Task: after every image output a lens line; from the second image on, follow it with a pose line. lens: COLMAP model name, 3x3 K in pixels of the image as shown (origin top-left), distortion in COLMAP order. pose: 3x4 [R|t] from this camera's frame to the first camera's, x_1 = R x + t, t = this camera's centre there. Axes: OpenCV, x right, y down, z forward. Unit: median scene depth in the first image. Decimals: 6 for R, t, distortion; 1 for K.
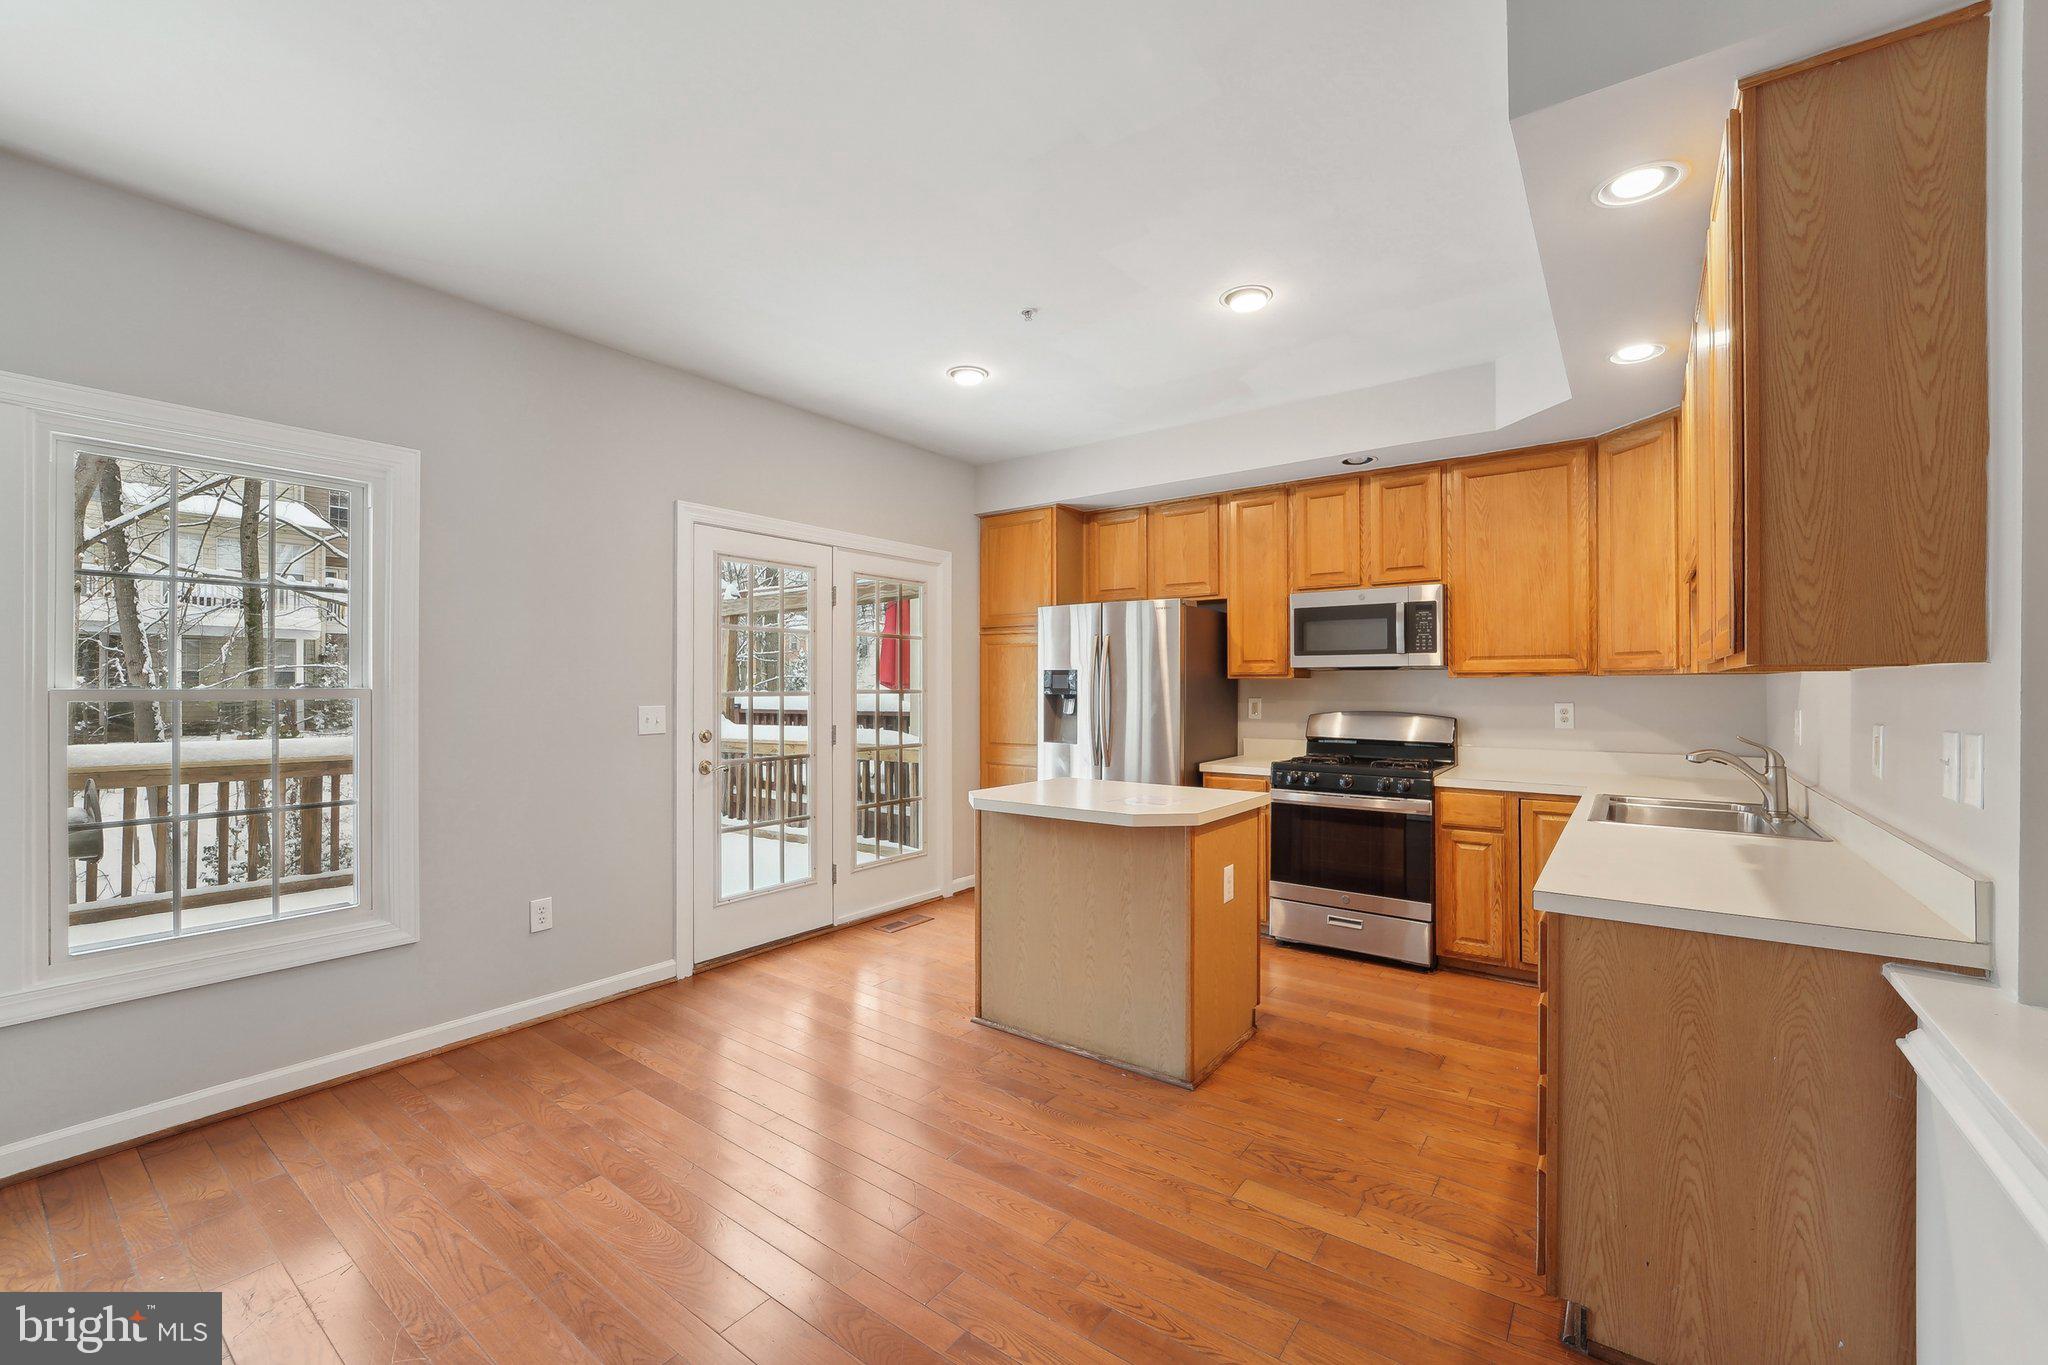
lens RADIAL K [[838.2, 0, 1026.8], [0, 838.2, 701.9], [0, 0, 1]] dist [-0.015250, -0.000560]
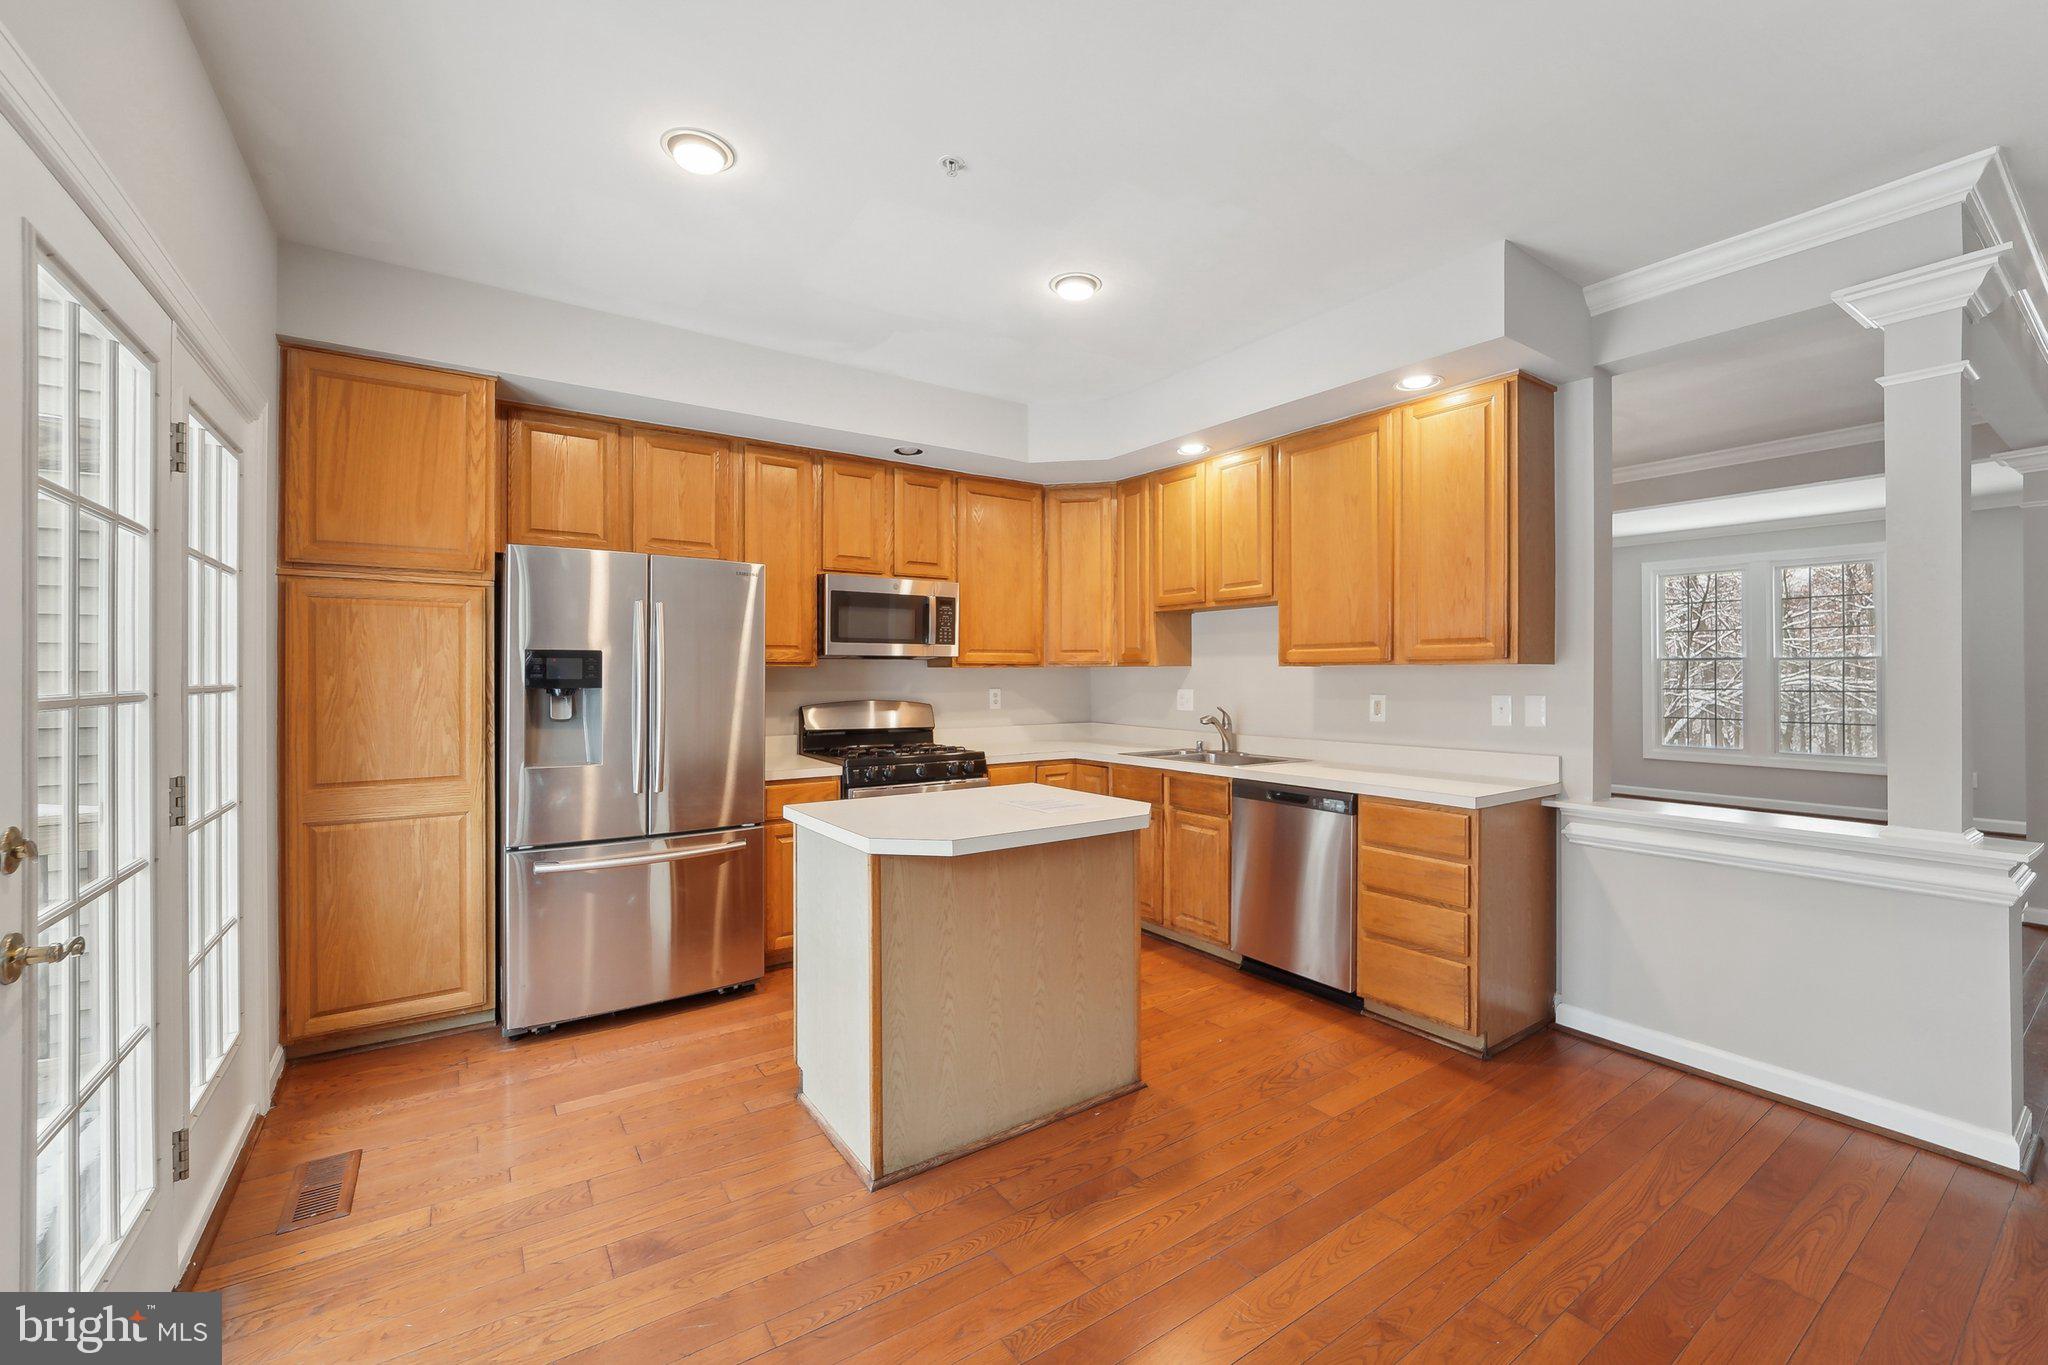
lens RADIAL K [[838.2, 0, 1027.0], [0, 838.2, 686.0], [0, 0, 1]] dist [-0.015250, -0.000560]
pose [[0.308427, -0.012699, 0.951163, -0.533626], [0.017922, 0.999811, 0.007537, -0.011178], [-0.951079, 0.014722, 0.308596, 0.567409]]
